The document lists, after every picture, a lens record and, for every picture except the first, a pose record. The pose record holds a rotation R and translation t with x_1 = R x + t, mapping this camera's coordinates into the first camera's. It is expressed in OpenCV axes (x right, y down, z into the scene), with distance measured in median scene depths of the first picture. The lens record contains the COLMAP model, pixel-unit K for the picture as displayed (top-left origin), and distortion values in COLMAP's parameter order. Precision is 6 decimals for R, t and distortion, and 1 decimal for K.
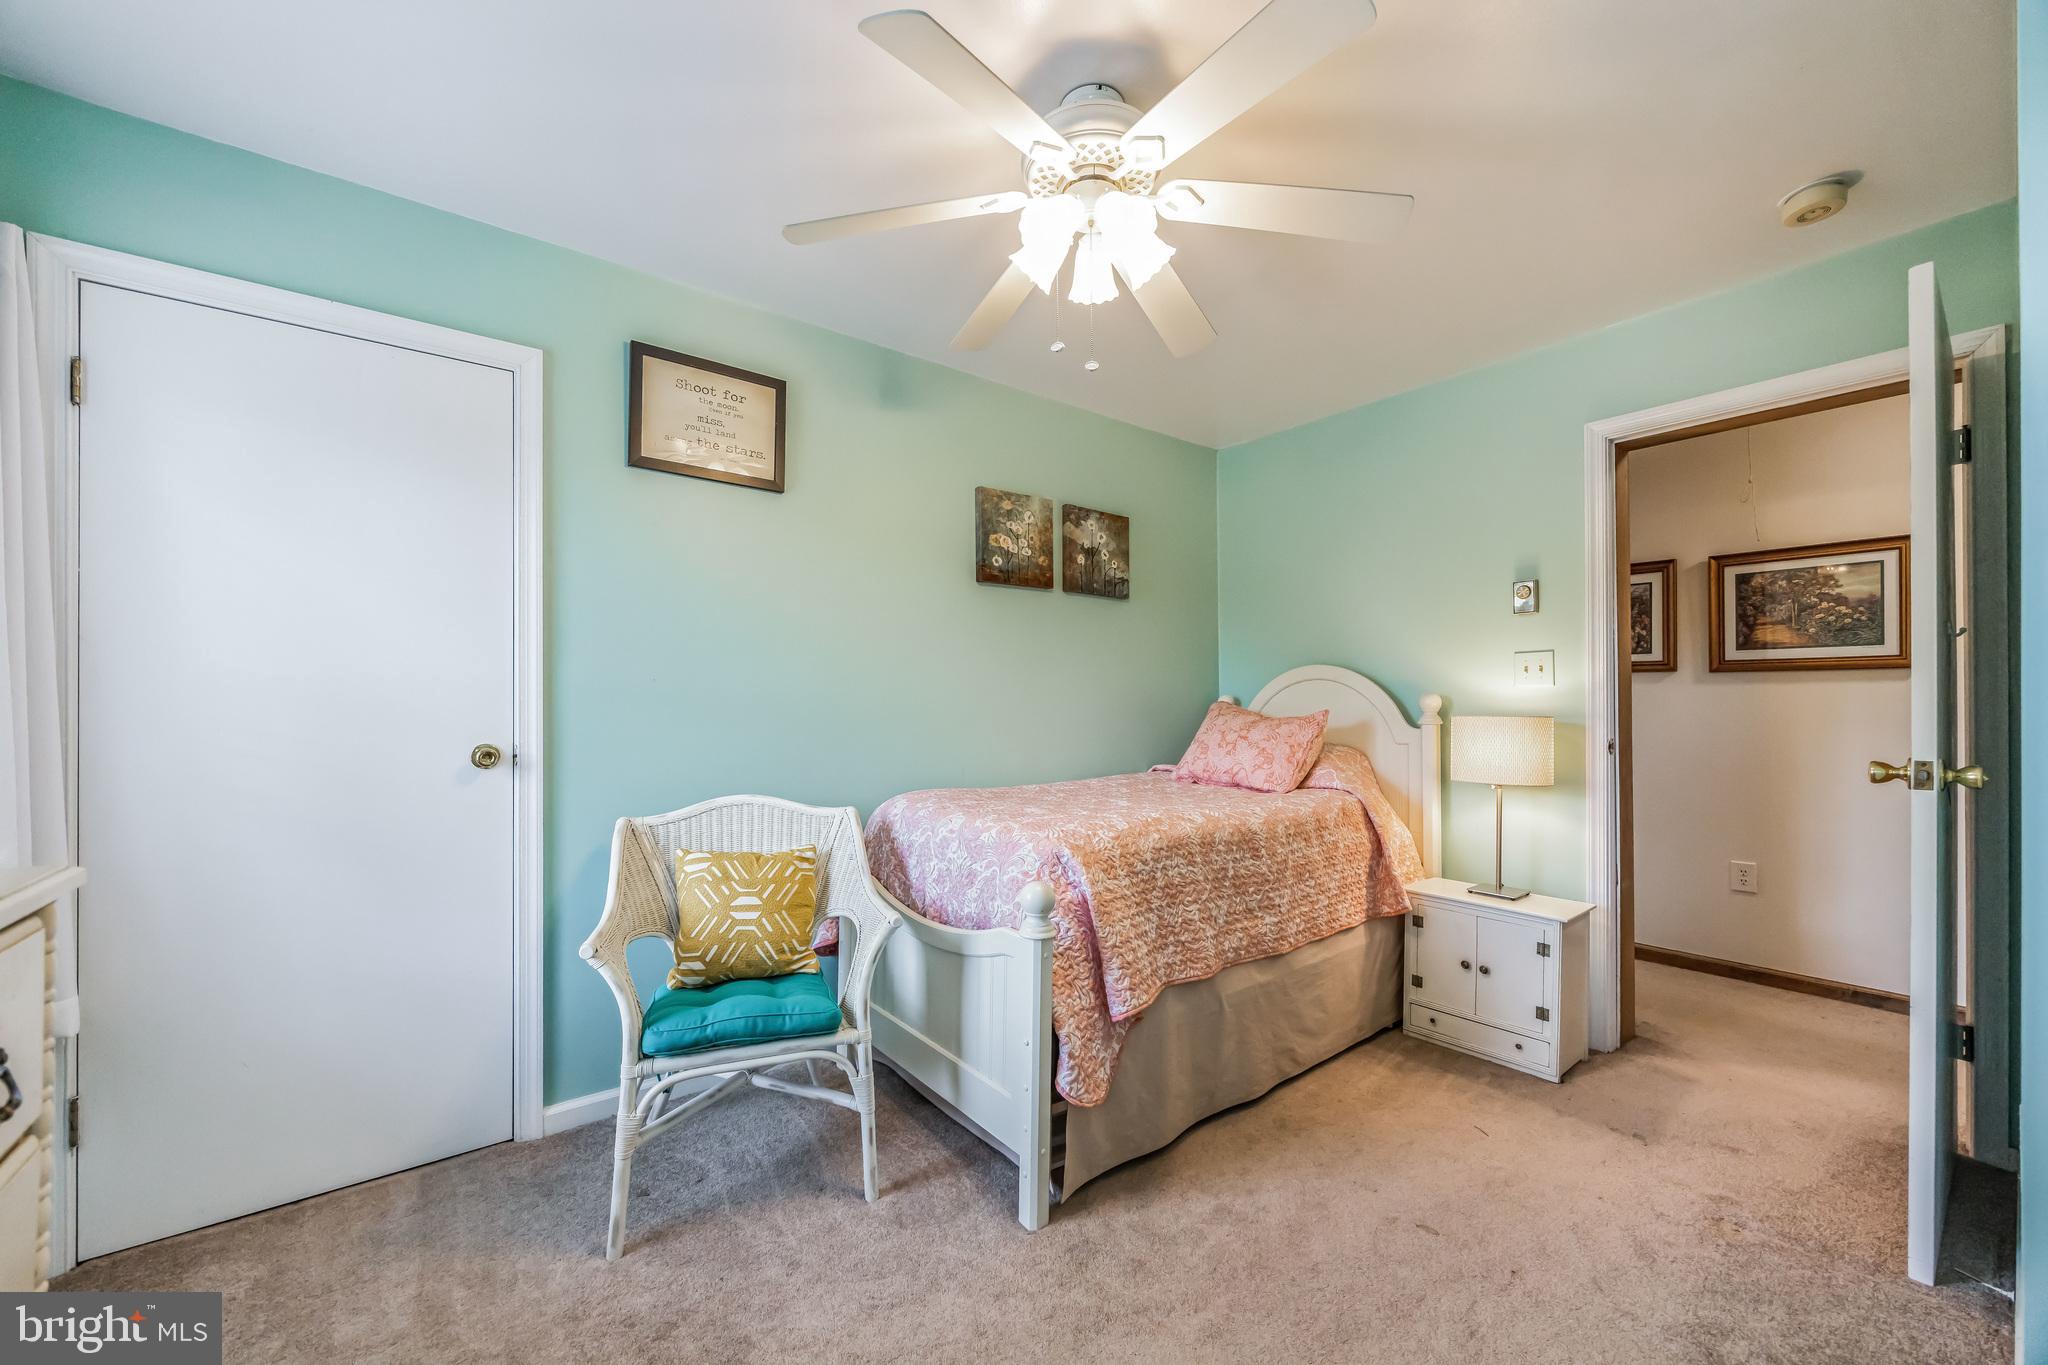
lens RADIAL K [[824.2, 0, 1017.2], [0, 824.2, 700.5], [0, 0, 1]] dist [-0.000338, -0.000017]
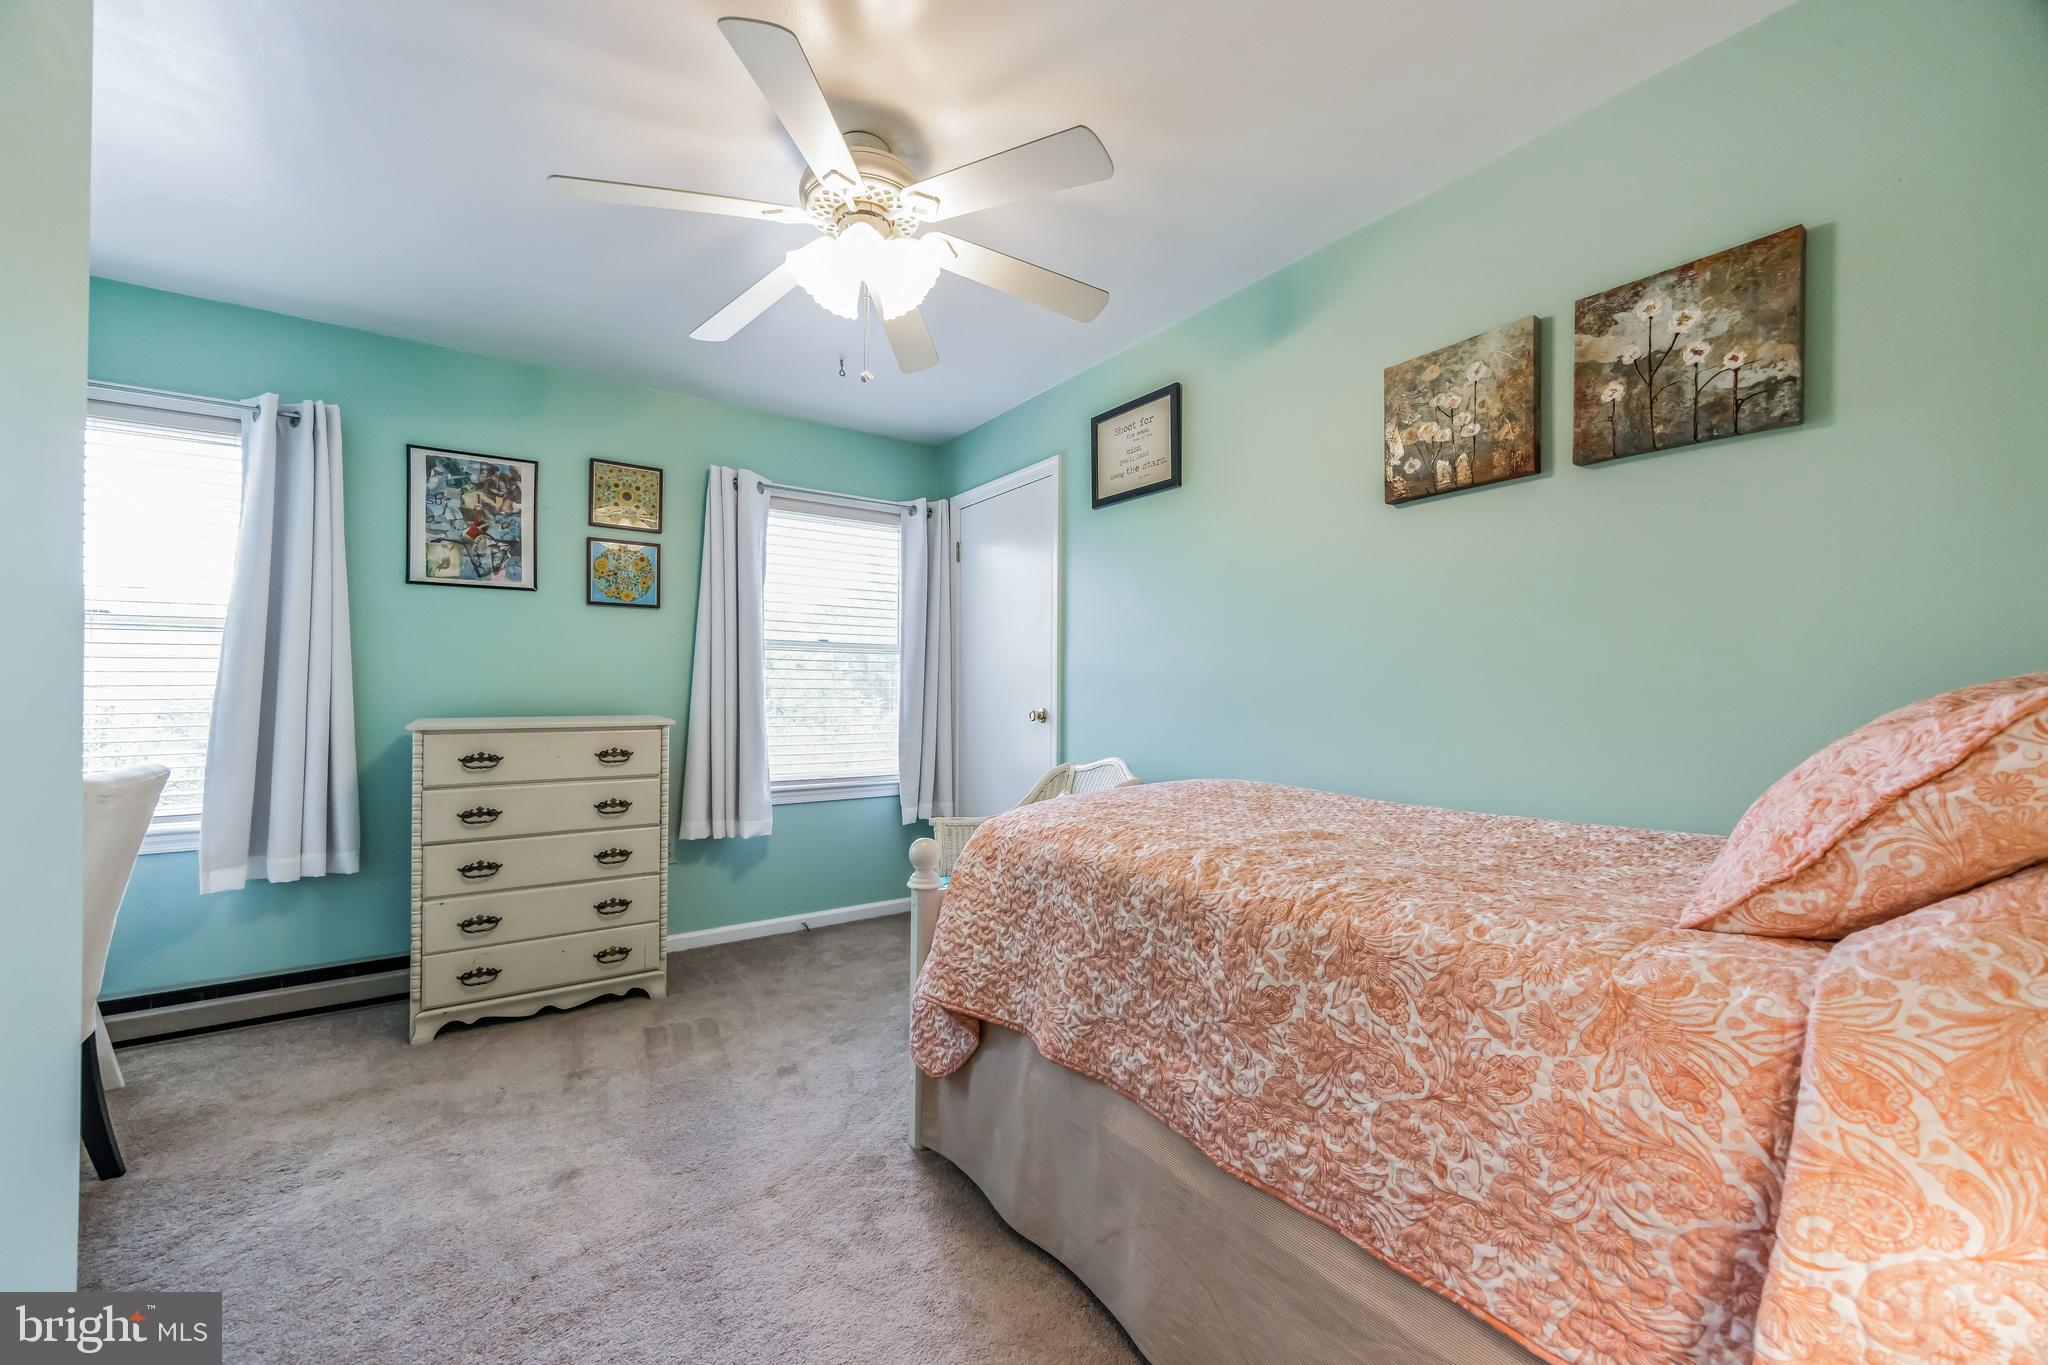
lens RADIAL K [[788.0, 0, 1014.7], [0, 788.0, 691.8], [0, 0, 1]] dist [-0.000178, -0.000007]
pose [[-0.074539, 0.001553, -0.997217, 0.633431], [0.001722, 0.999997, 0.001428, 0.014183], [0.997217, -0.001610, -0.074542, 0.713503]]
